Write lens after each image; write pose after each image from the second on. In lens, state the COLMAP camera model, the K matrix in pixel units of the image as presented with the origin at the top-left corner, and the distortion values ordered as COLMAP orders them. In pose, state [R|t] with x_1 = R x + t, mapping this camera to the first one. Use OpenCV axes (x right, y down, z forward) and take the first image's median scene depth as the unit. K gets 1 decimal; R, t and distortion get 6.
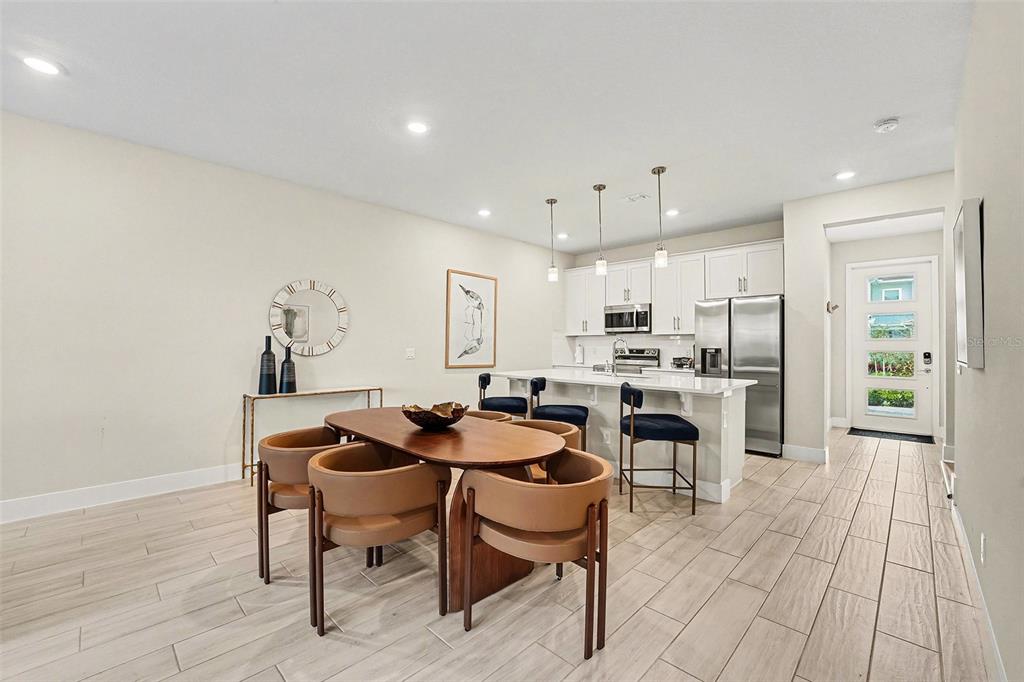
lens RADIAL K [[419.2, 0, 509.3], [0, 419.2, 343.0], [0, 0, 1]] dist [-0.018109, 0.000400]
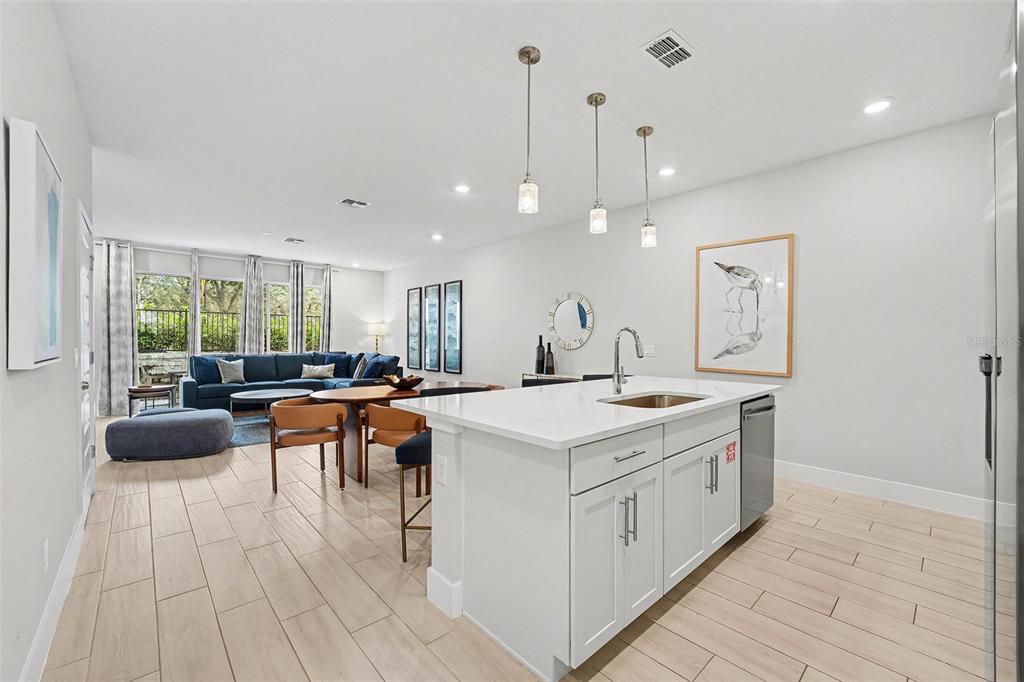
lens RADIAL K [[421.8, 0, 526.1], [0, 421.8, 340.5], [0, 0, 1]] dist [-0.017829, 0.000084]
pose [[-0.039618, -0.001390, -0.999214, 0.651620], [0.000415, 0.999999, -0.001408, 0.003520], [0.999215, -0.000471, -0.039618, 0.679810]]
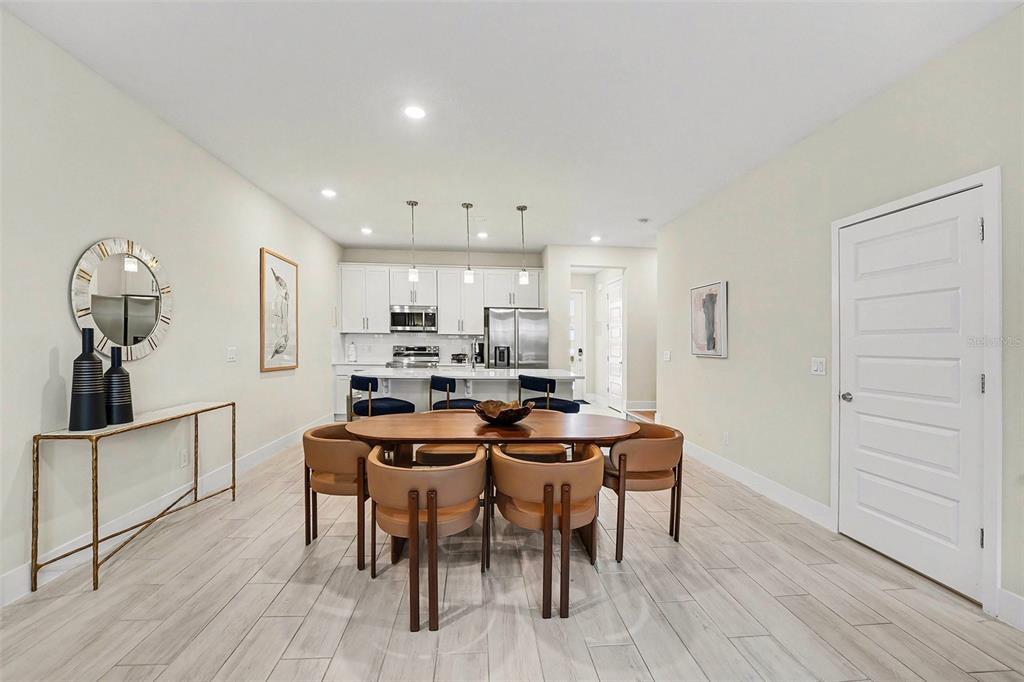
lens RADIAL K [[419.2, 0, 509.3], [0, 419.2, 343.0], [0, 0, 1]] dist [-0.018109, 0.000400]
pose [[0.654098, 0.003788, 0.756401, -0.422014], [-0.012578, 0.999904, 0.005870, -0.005232], [-0.756306, -0.013353, 0.654082, 0.124877]]
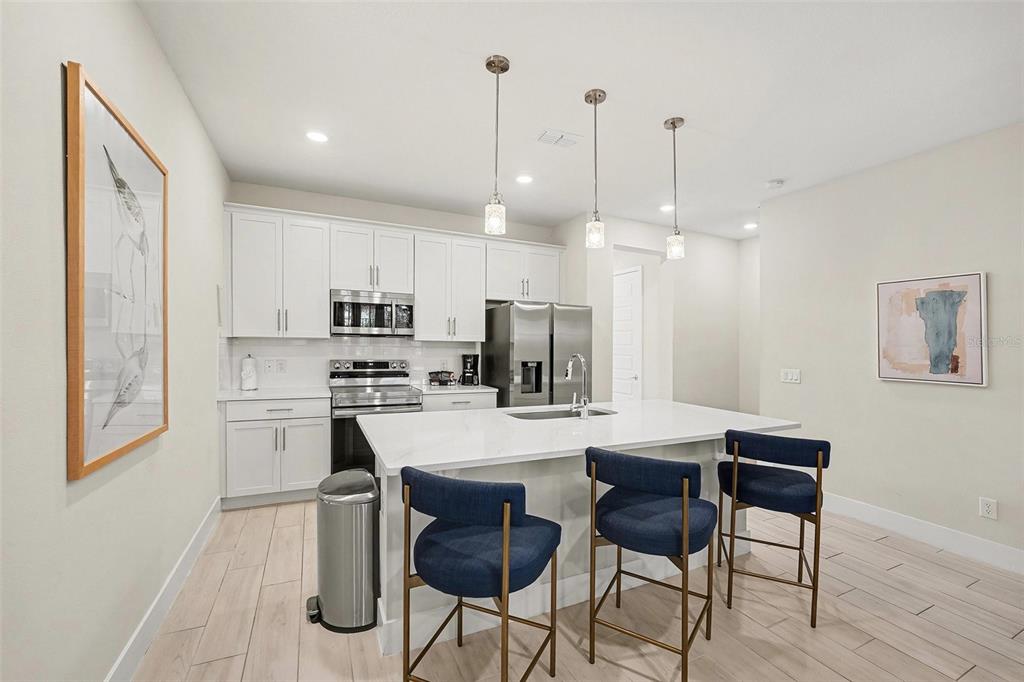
lens RADIAL K [[418.8, 0, 512.5], [0, 418.8, 346.3], [0, 0, 1]] dist [-0.011999, 0.000260]
pose [[0.344090, -0.002672, 0.938933, -0.269885], [-0.017914, 0.999795, 0.009411, -0.021258], [-0.938766, -0.020058, 0.343972, 0.665630]]
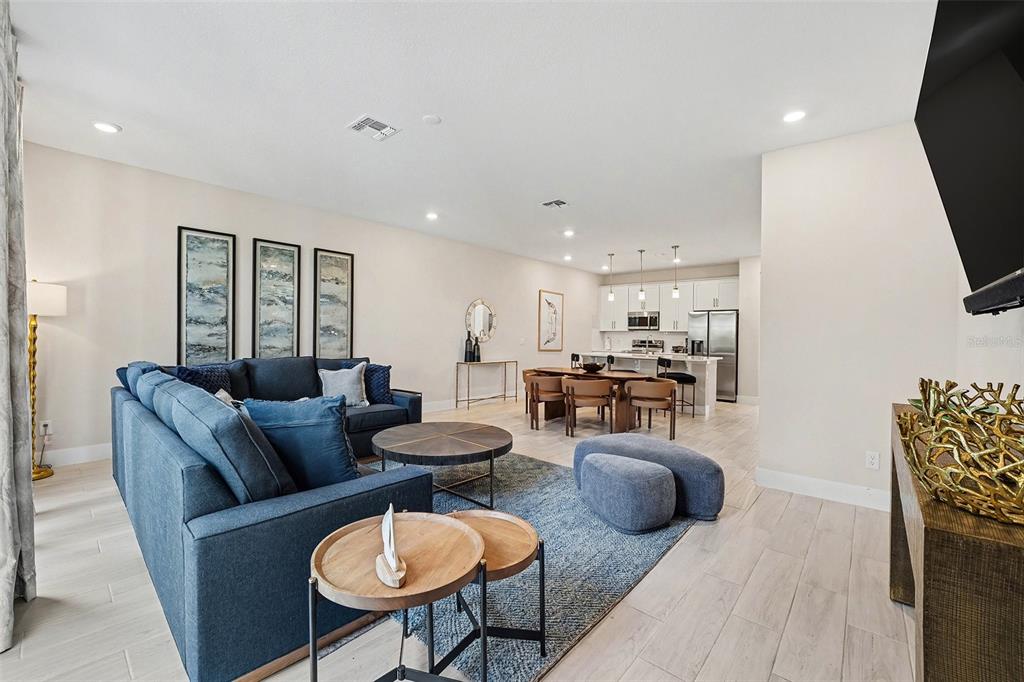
lens RADIAL K [[409.8, 0, 512.0], [0, 409.8, 341.0], [0, 0, 1]] dist [-0.027354, 0.000080]
pose [[0.998360, 0.010511, 0.056279, -0.329528], [-0.011412, 0.999811, 0.015718, -0.002068], [-0.056103, -0.016335, 0.998291, -0.557130]]
